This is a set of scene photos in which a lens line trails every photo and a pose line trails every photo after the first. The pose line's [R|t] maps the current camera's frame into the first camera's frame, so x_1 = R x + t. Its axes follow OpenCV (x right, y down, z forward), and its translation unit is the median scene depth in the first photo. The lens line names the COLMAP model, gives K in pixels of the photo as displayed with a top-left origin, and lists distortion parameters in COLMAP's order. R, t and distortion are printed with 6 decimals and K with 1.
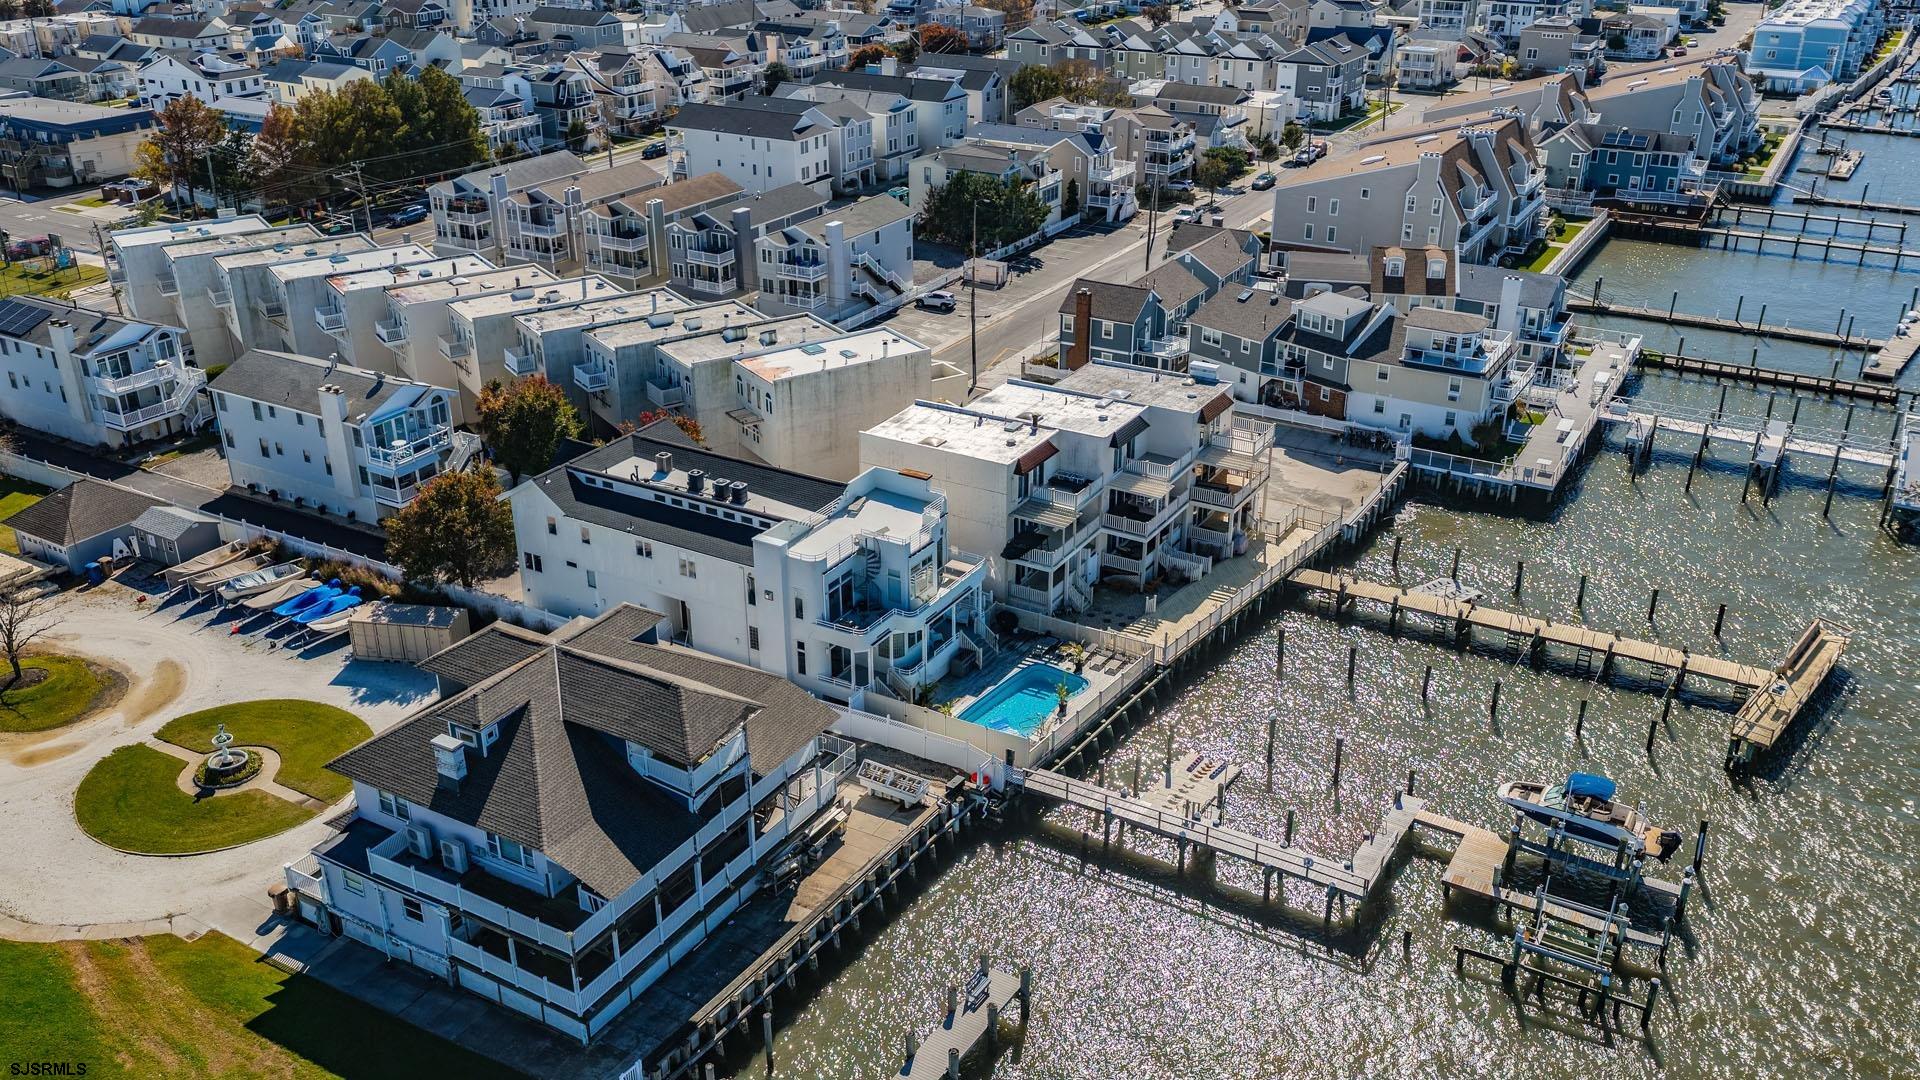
lens RADIAL K [[1559.5, 0, 960.0], [0, 1559.5, 540.0], [0, 0, 1]] dist [0.009794, 0.004251]
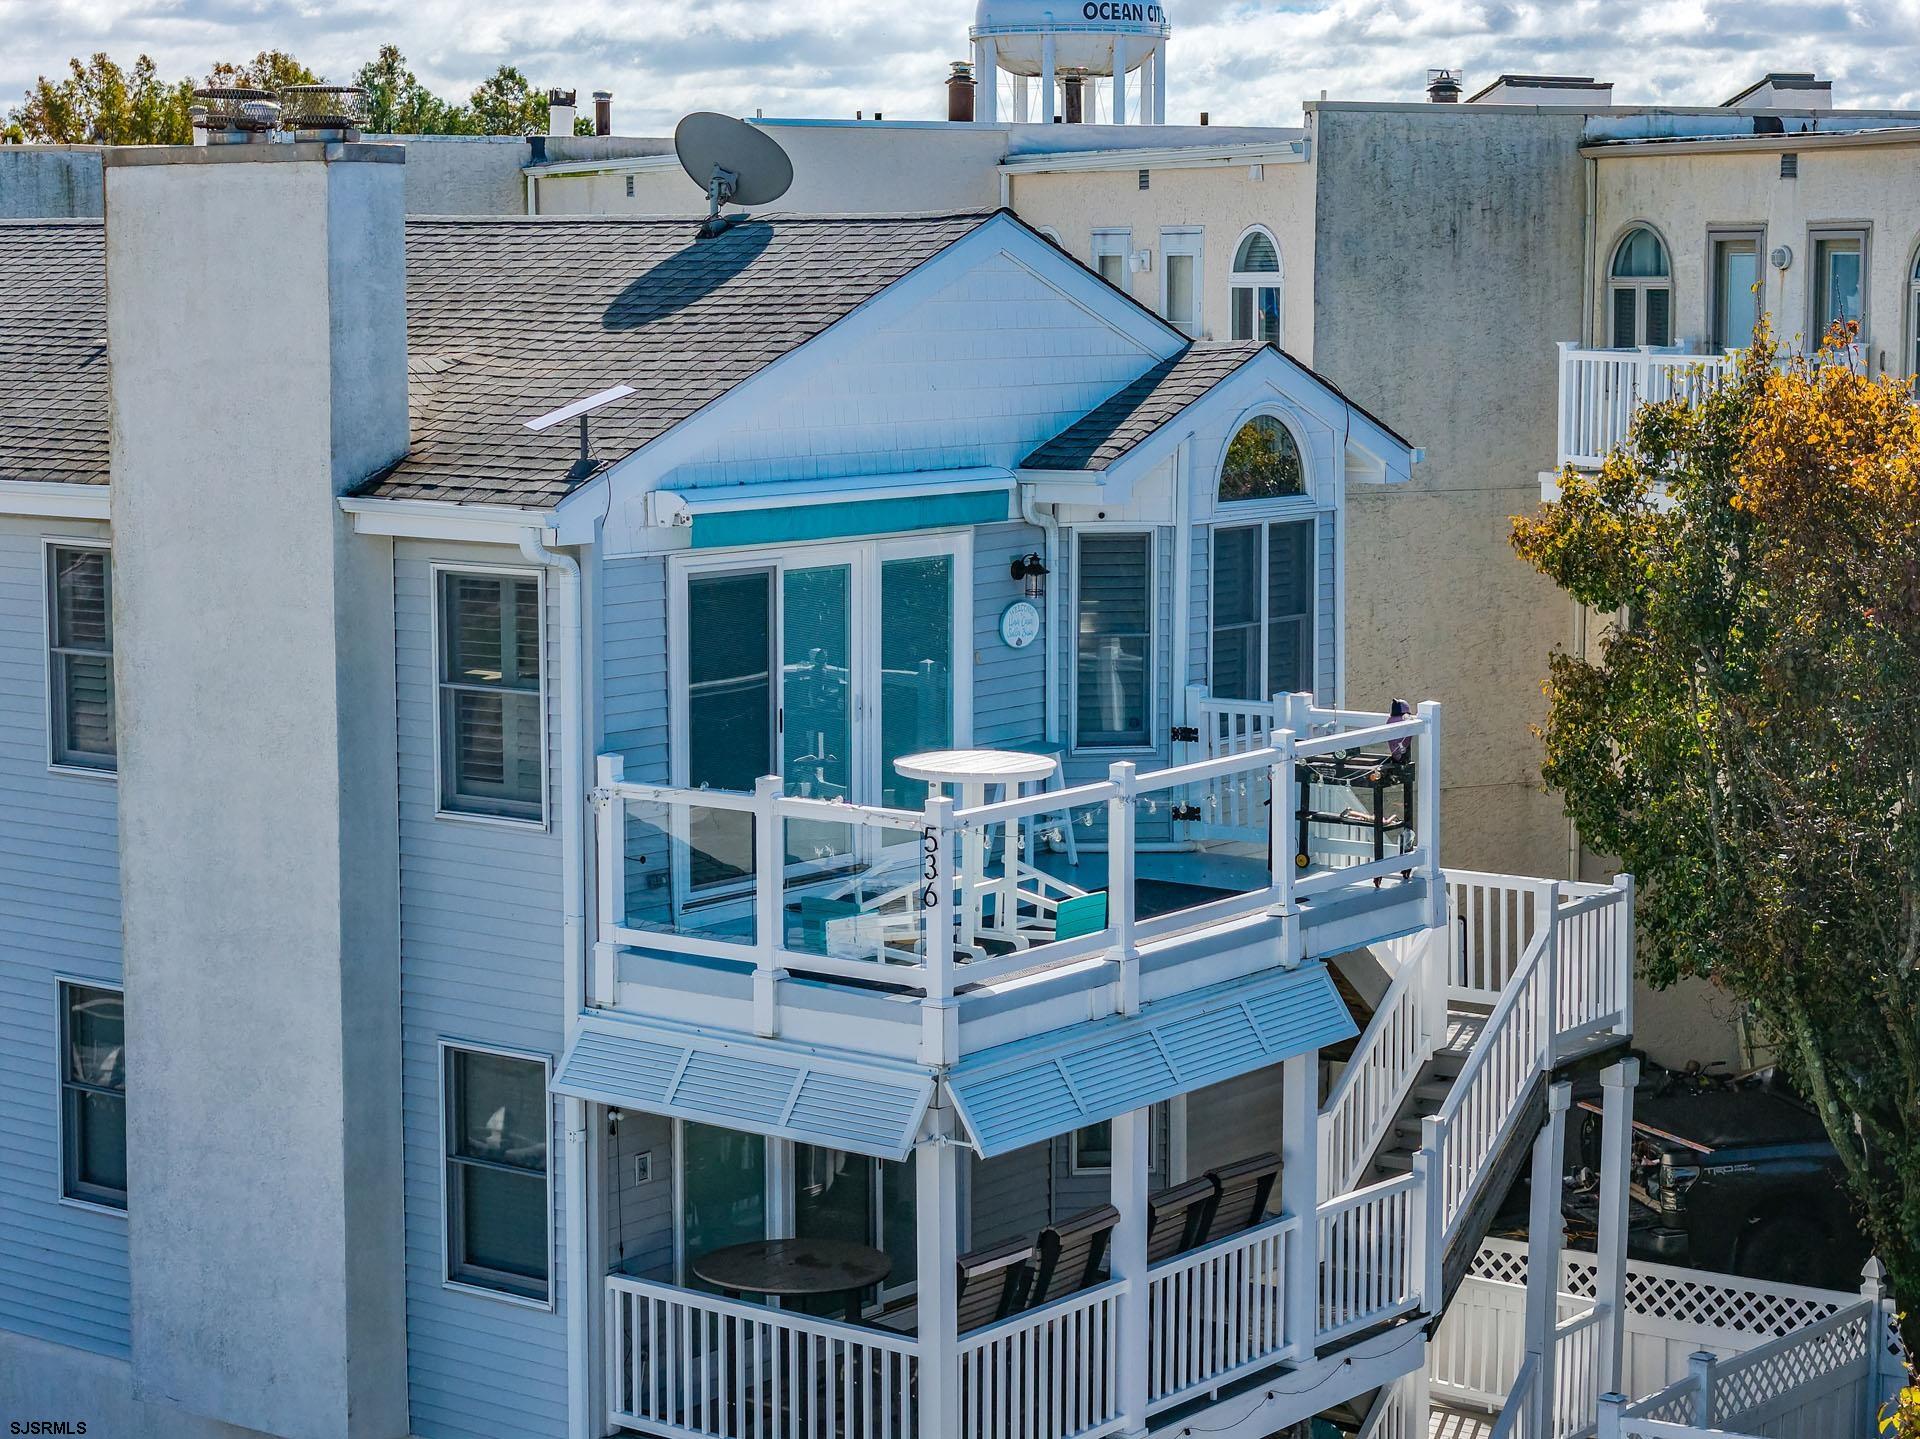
lens RADIAL K [[3826.6, 0, 960.0], [0, 3826.6, 719.5], [0, 0, 1]] dist [0.038288, 0.471363]
pose [[0.990467, 0.013408, -0.137098, -0.326092], [-0.055071, 0.950798, -0.304878, -0.003071], [0.126264, 0.309521, 0.942472, 0.794621]]
